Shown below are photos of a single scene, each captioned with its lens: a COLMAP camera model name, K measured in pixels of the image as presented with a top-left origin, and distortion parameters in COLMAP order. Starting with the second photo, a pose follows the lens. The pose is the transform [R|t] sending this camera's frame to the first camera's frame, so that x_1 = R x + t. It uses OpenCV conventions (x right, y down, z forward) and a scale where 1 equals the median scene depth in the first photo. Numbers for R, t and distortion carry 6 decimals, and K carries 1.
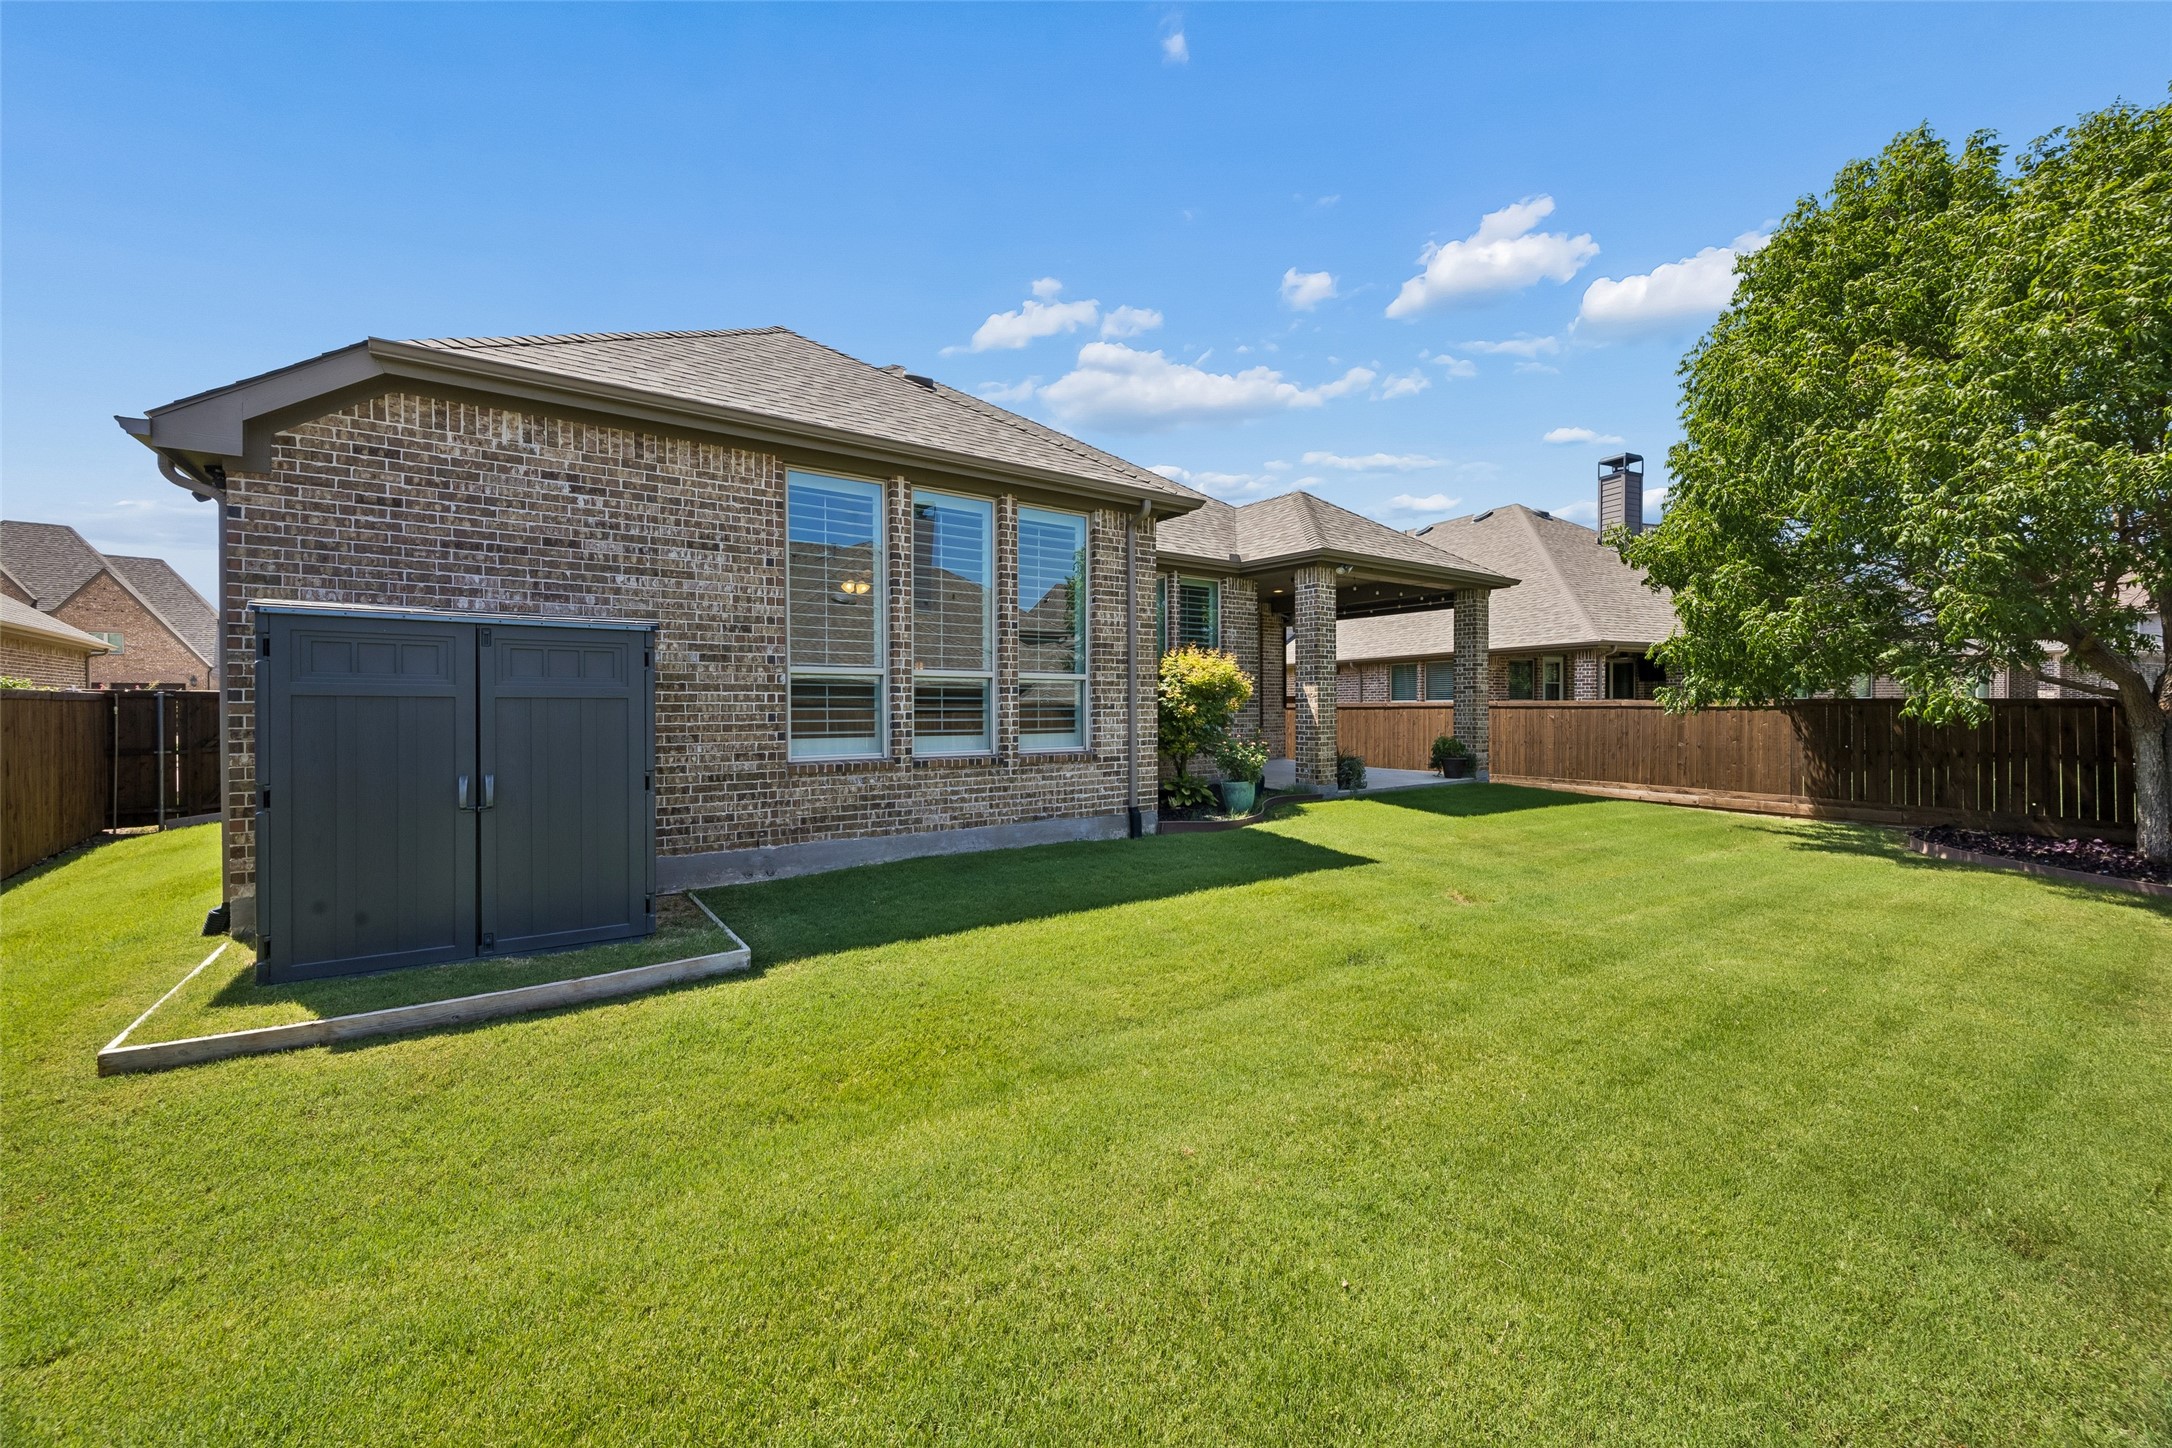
lens RADIAL K [[848.2, 0, 1086.0], [0, 848.2, 724.0], [0, 0, 1]] dist [0.000186, 0.000000]
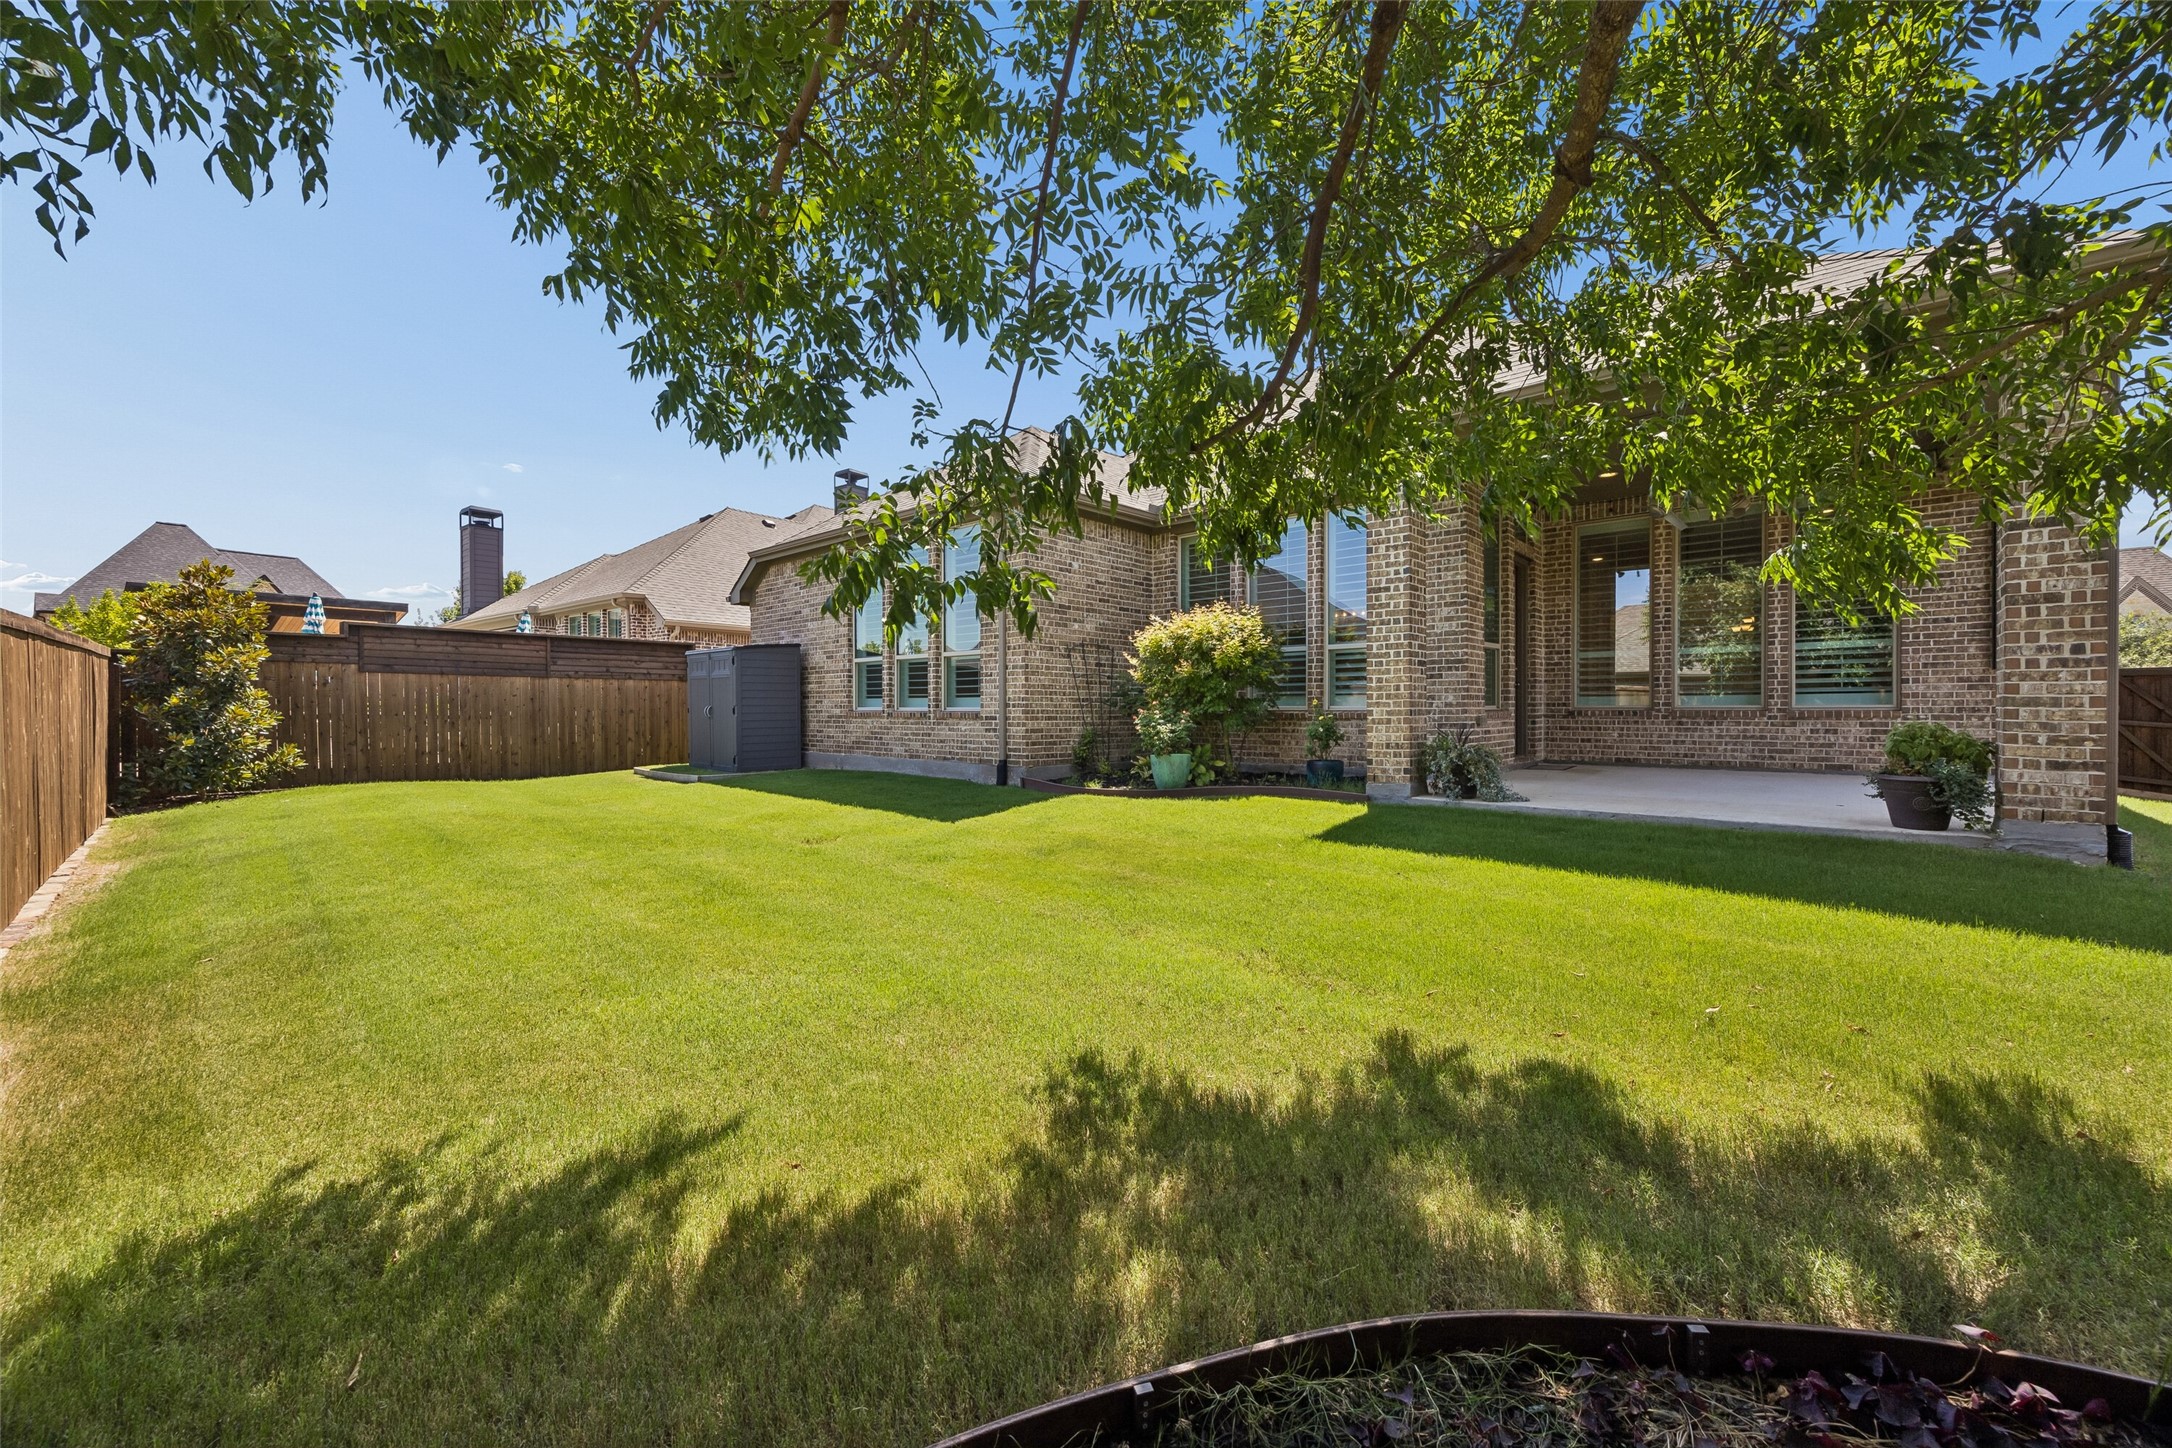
lens RADIAL K [[848.2, 0, 1086.0], [0, 848.2, 724.0], [0, 0, 1]] dist [0.000186, 0.000000]
pose [[0.161816, 0.011541, -0.986754, 1.268049], [-0.018490, 0.999792, 0.008662, 0.036494], [0.986648, 0.016844, 0.161995, 0.944653]]
